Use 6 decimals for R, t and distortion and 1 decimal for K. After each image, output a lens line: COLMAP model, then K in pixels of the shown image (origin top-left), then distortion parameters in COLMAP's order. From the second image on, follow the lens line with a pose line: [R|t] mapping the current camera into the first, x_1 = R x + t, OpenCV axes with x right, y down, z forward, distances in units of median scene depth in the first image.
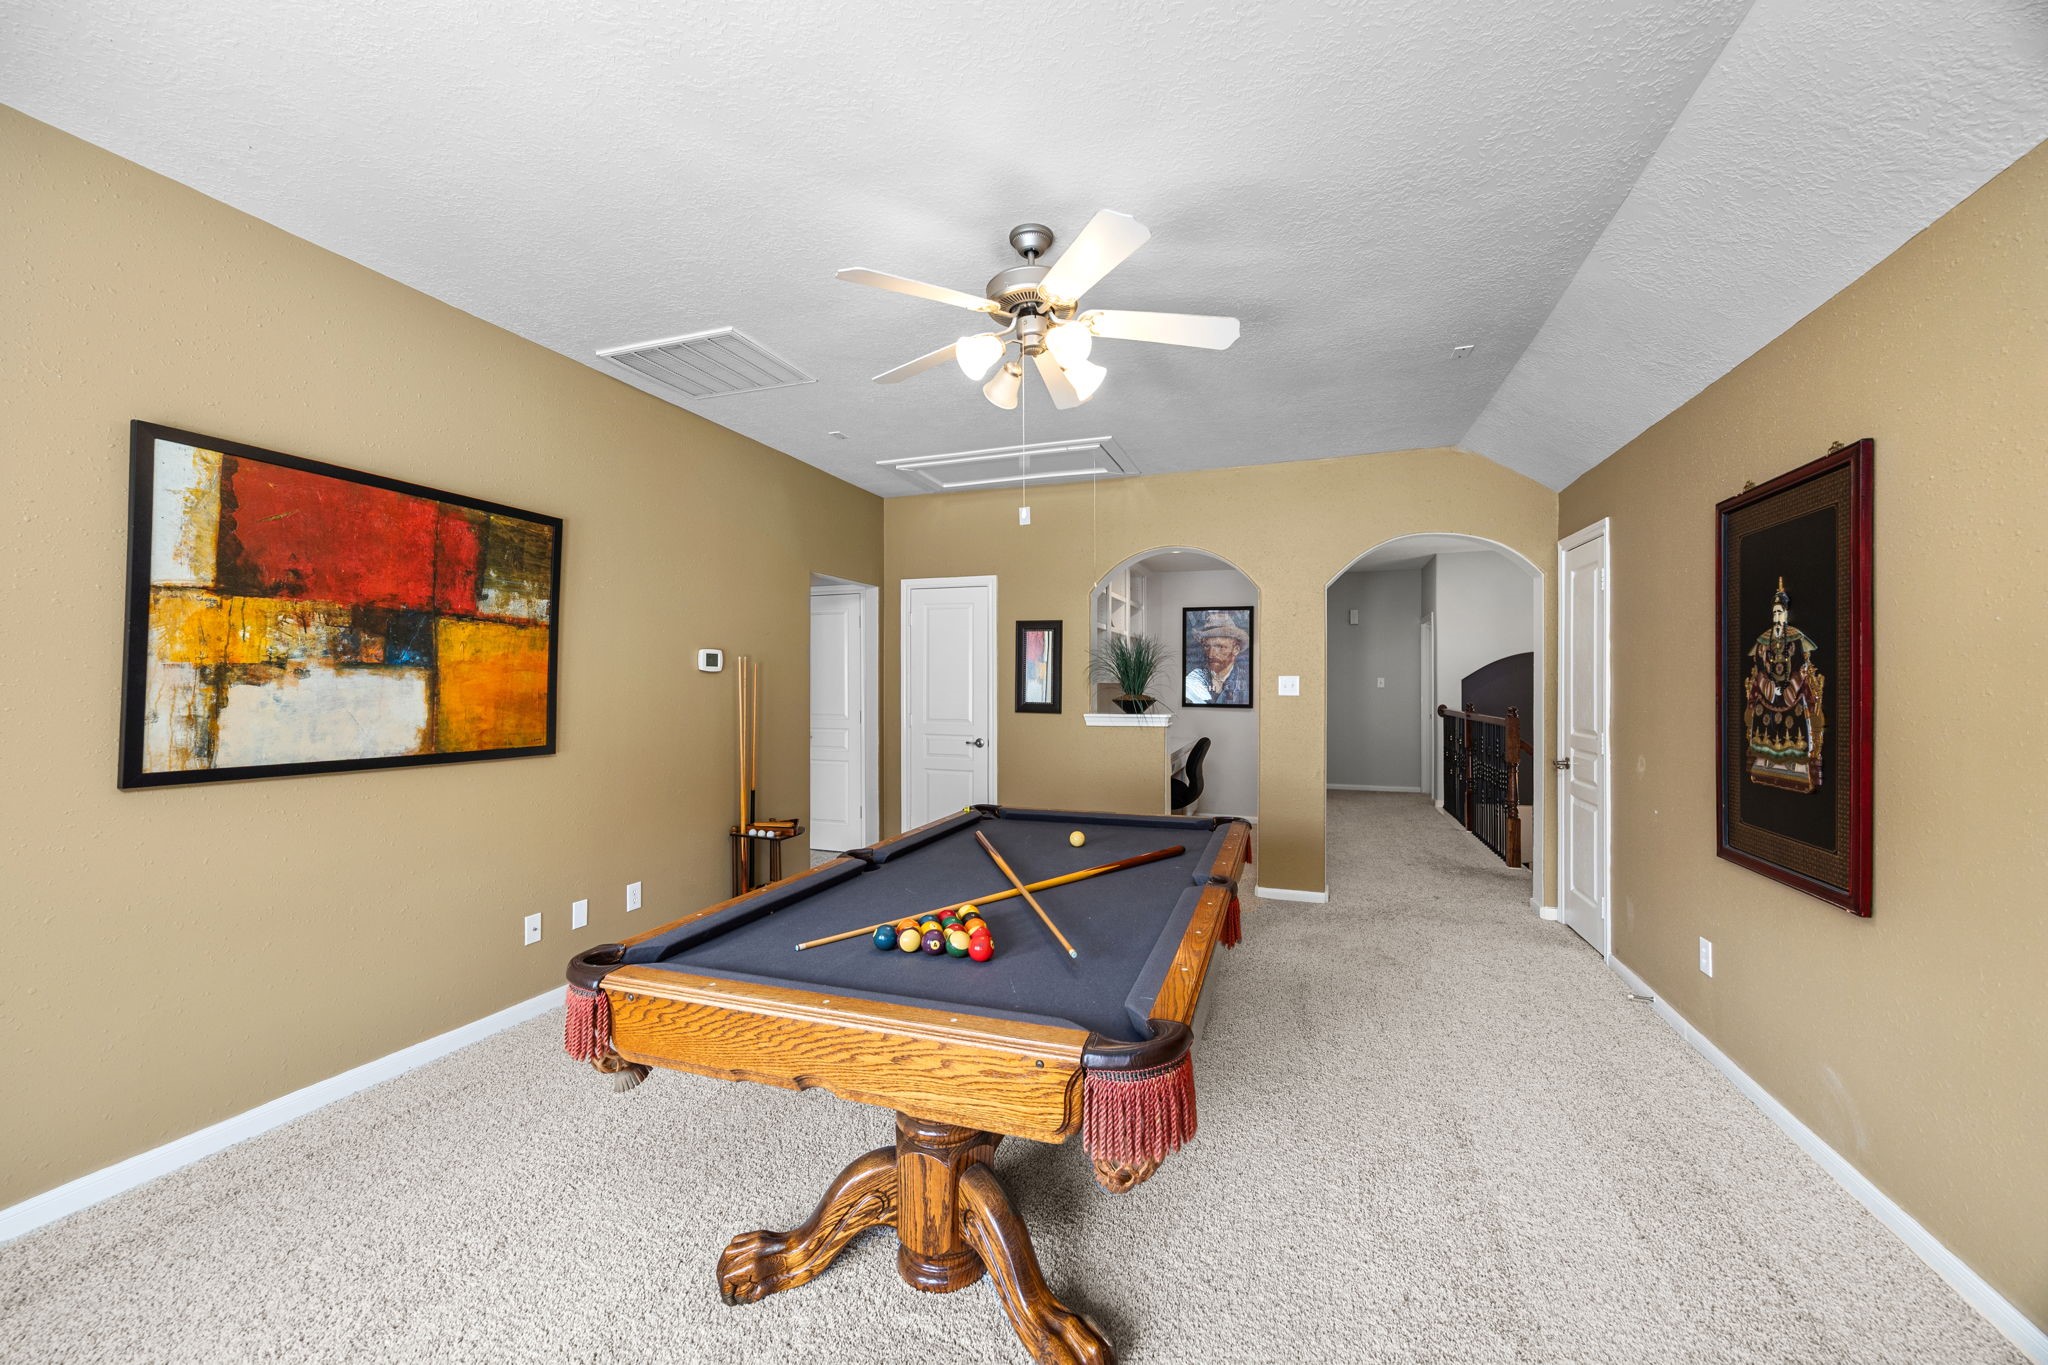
lens RADIAL K [[795.3, 0, 1022.6], [0, 795.3, 677.3], [0, 0, 1]] dist [-0.001448, 0.000580]
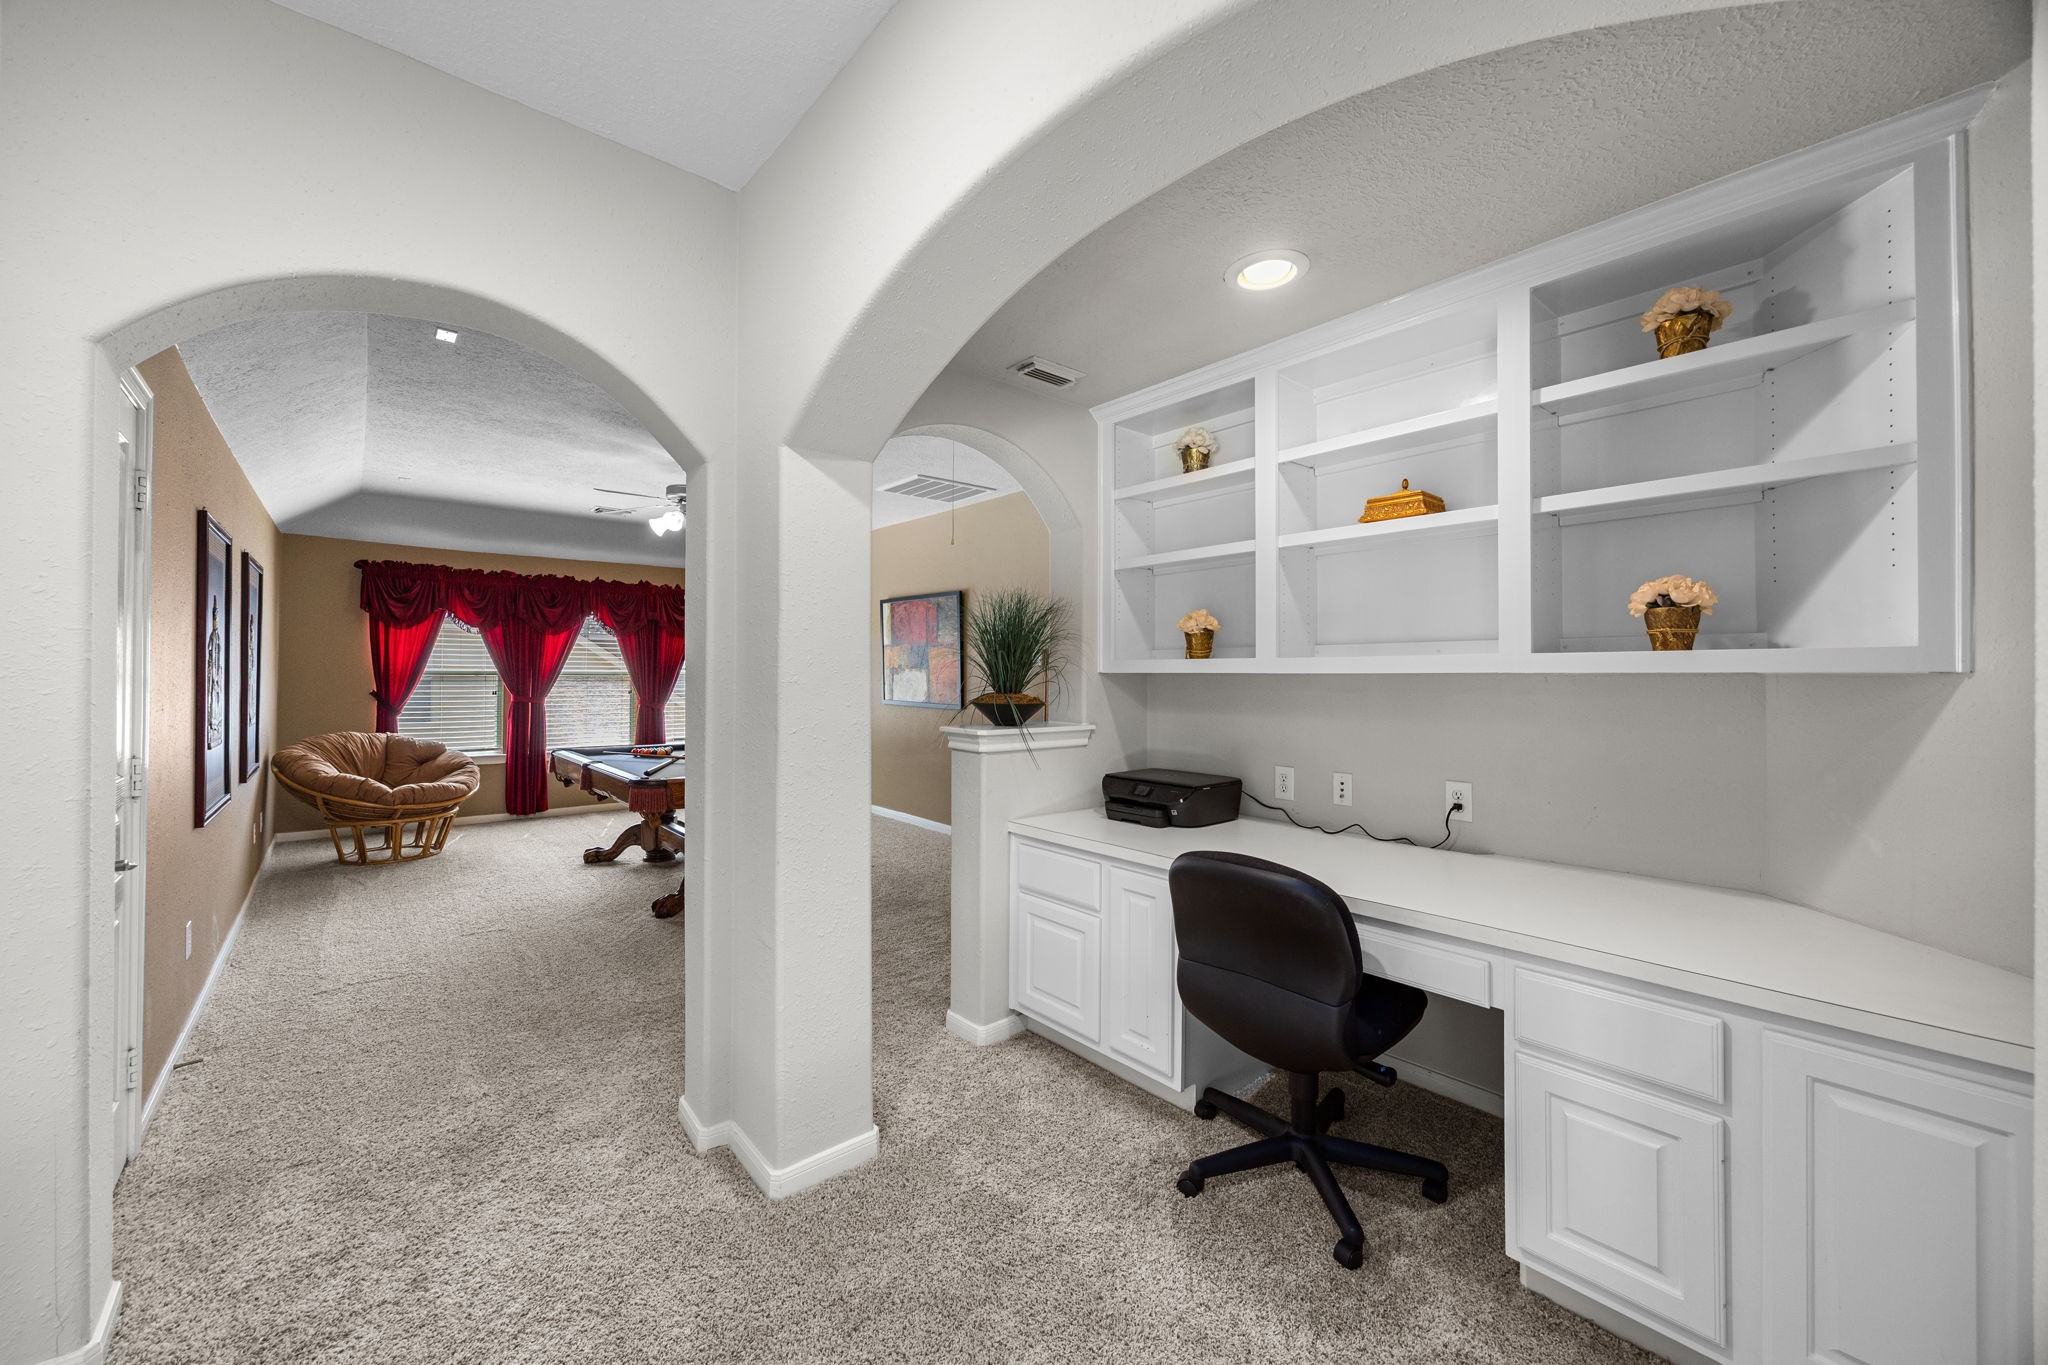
lens RADIAL K [[795.3, 0, 1022.3], [0, 795.3, 675.1], [0, 0, 1]] dist [-0.001448, 0.000580]
pose [[-0.507472, -0.002011, -0.861666, 1.208568], [0.001274, 0.999994, -0.003084, 0.018715], [0.861667, -0.002663, -0.507467, 2.480843]]
